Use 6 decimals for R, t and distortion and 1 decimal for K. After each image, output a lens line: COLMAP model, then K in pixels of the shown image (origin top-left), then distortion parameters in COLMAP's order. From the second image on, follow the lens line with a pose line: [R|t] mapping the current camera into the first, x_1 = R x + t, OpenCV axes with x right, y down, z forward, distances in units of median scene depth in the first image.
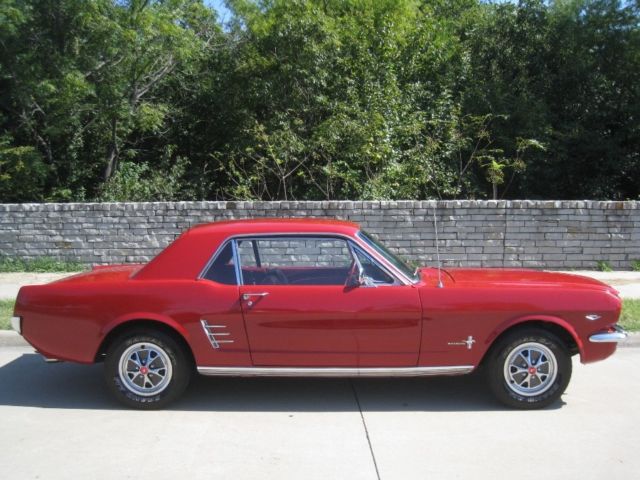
lens RADIAL K [[677.6, 0, 316.9], [0, 677.6, 241.2], [0, 0, 1]] dist [-0.131615, 0.000000]
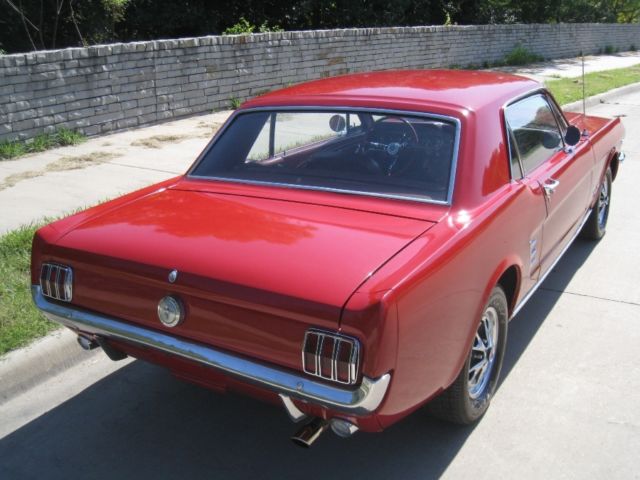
lens RADIAL K [[677.6, 0, 307.5], [0, 677.6, 235.5], [0, 0, 1]] dist [-0.131615, 0.000000]
pose [[0.534677, -0.278105, 0.797984, -0.348965], [0.092059, 0.957845, 0.272135, -0.036233], [-0.840027, -0.072043, 0.537740, 0.367375]]
